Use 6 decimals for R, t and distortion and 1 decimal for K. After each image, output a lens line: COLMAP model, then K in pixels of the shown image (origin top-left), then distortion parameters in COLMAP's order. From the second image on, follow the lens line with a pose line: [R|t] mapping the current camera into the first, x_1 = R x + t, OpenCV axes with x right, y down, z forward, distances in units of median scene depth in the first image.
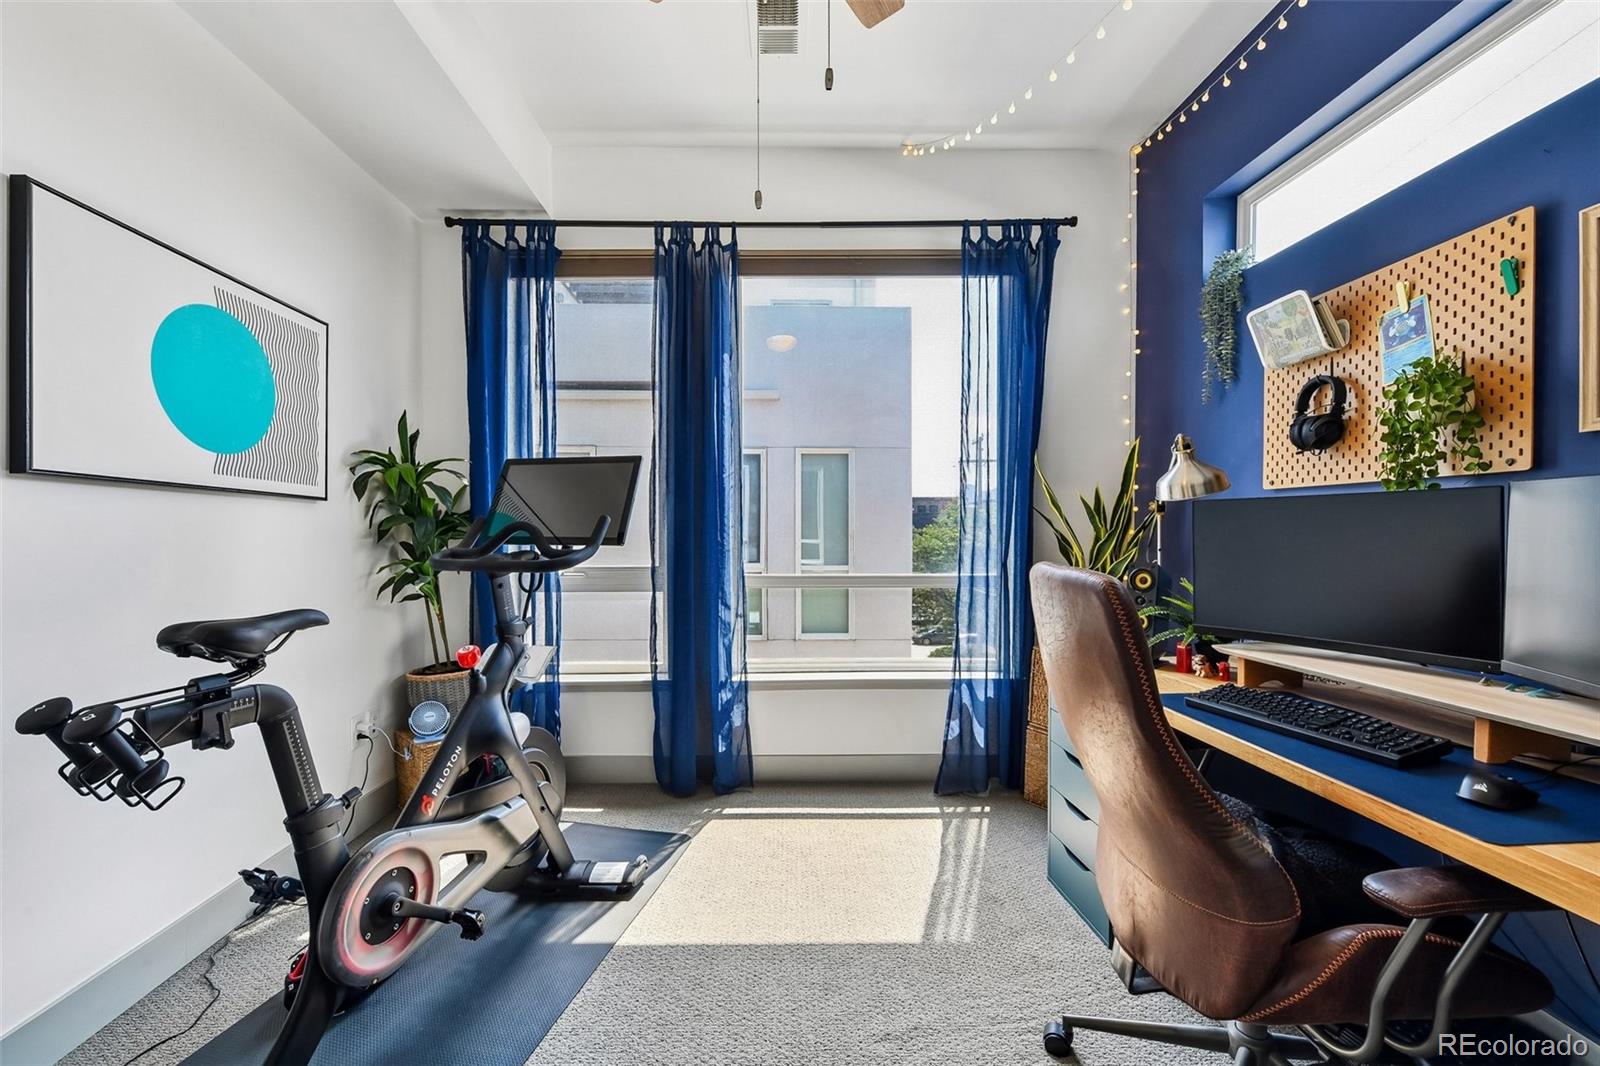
lens RADIAL K [[653.4, 0, 796.8], [0, 653.4, 542.7], [0, 0, 1]] dist [0.000513, -0.000459]
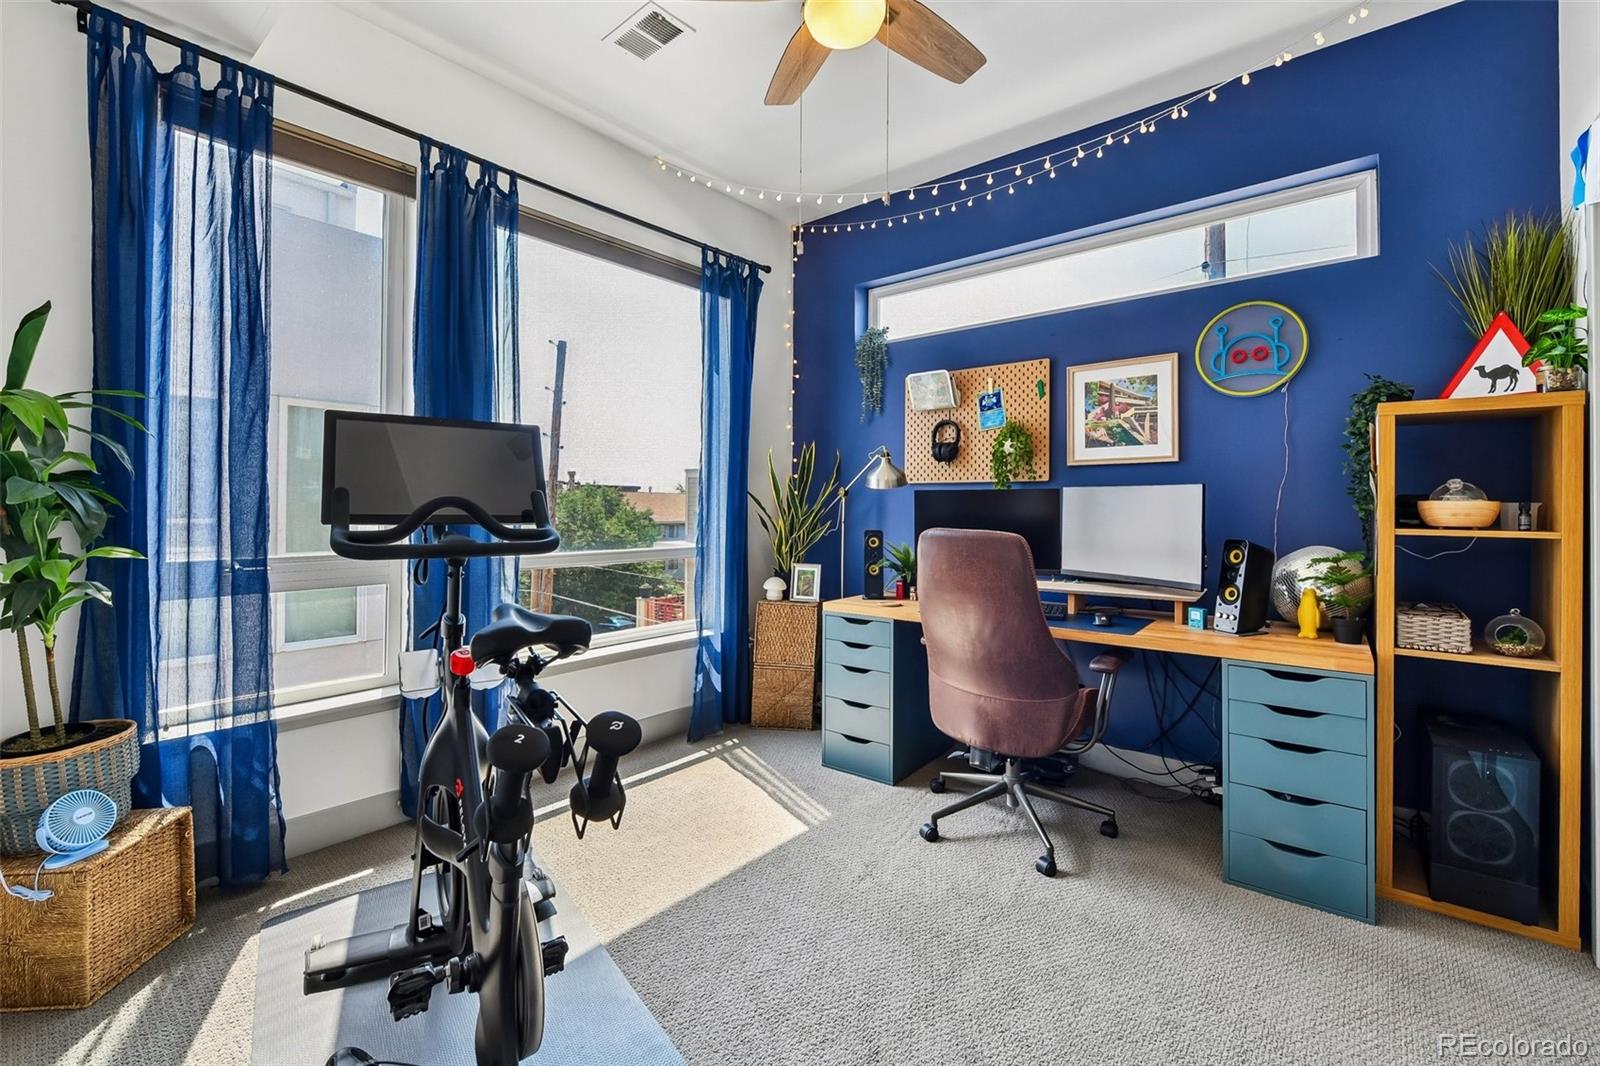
lens RADIAL K [[685.9, 0, 799.8], [0, 685.9, 508.4], [0, 0, 1]] dist [-0.001321, -0.000564]
pose [[0.651521, 0.001959, 0.758628, -0.608818], [0.012382, 0.999836, -0.013215, -0.000949], [-0.758529, 0.018003, 0.651390, 0.085197]]
